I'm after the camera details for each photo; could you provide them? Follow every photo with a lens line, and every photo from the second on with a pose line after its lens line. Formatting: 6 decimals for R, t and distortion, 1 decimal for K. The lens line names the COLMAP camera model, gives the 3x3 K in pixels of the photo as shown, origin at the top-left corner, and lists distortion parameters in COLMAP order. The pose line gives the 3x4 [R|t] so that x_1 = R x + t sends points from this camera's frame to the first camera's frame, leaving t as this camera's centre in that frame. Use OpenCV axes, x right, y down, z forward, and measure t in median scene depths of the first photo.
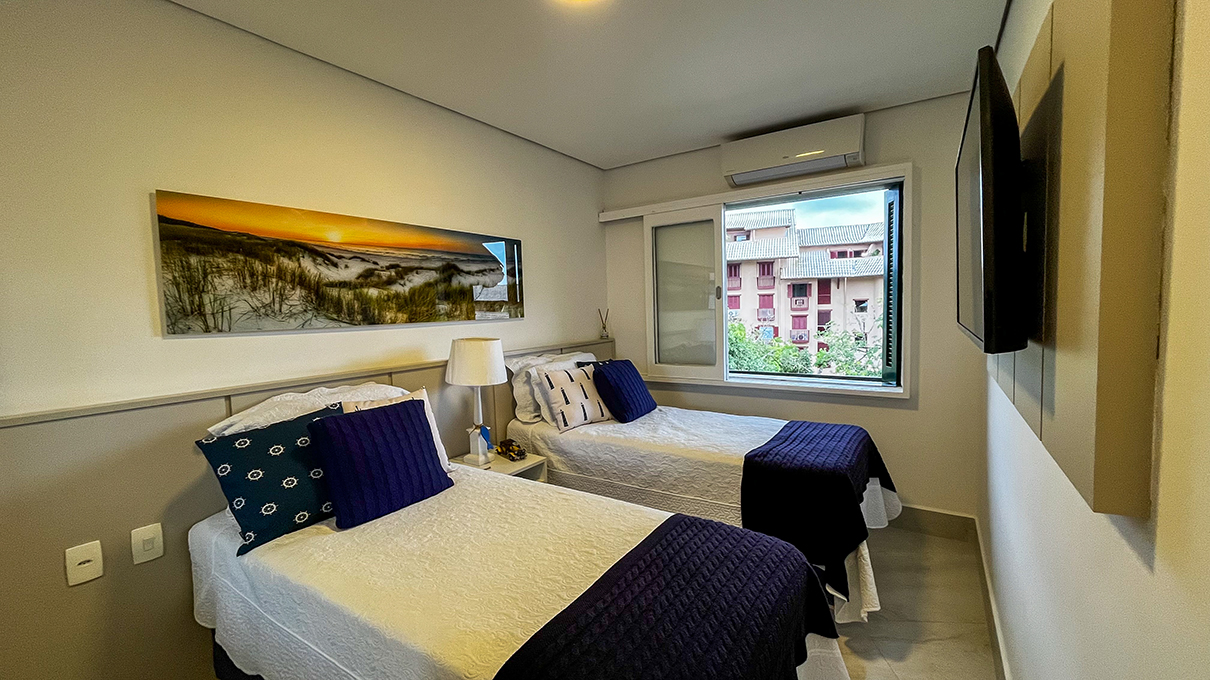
lens RADIAL K [[517.7, 0, 602.4], [0, 517.7, 353.1], [0, 0, 1]] dist [0.000261, -0.000060]
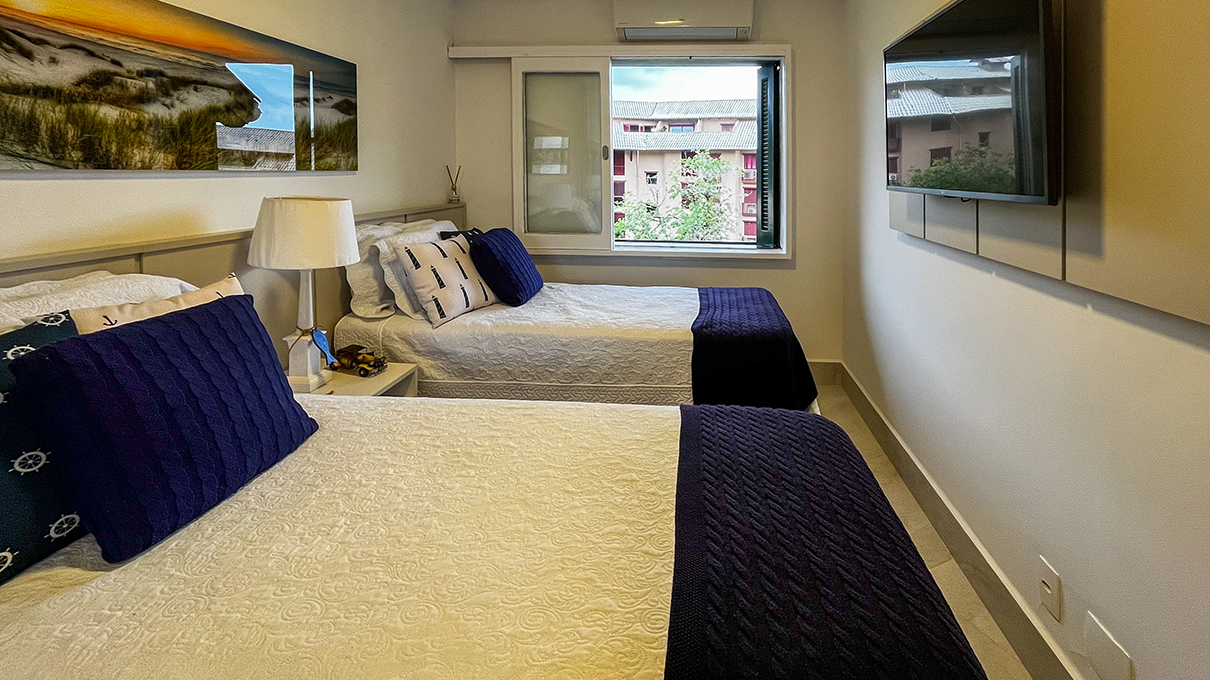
lens RADIAL K [[540.9, 0, 605.6], [0, 540.9, 195.7], [0, 0, 1]] dist [-0.001543, -0.000409]
pose [[0.845558, 0.021213, 0.533461, -0.288965], [0.012031, 0.998199, -0.058763, 0.014578], [-0.533747, 0.056106, 0.843781, 0.208204]]
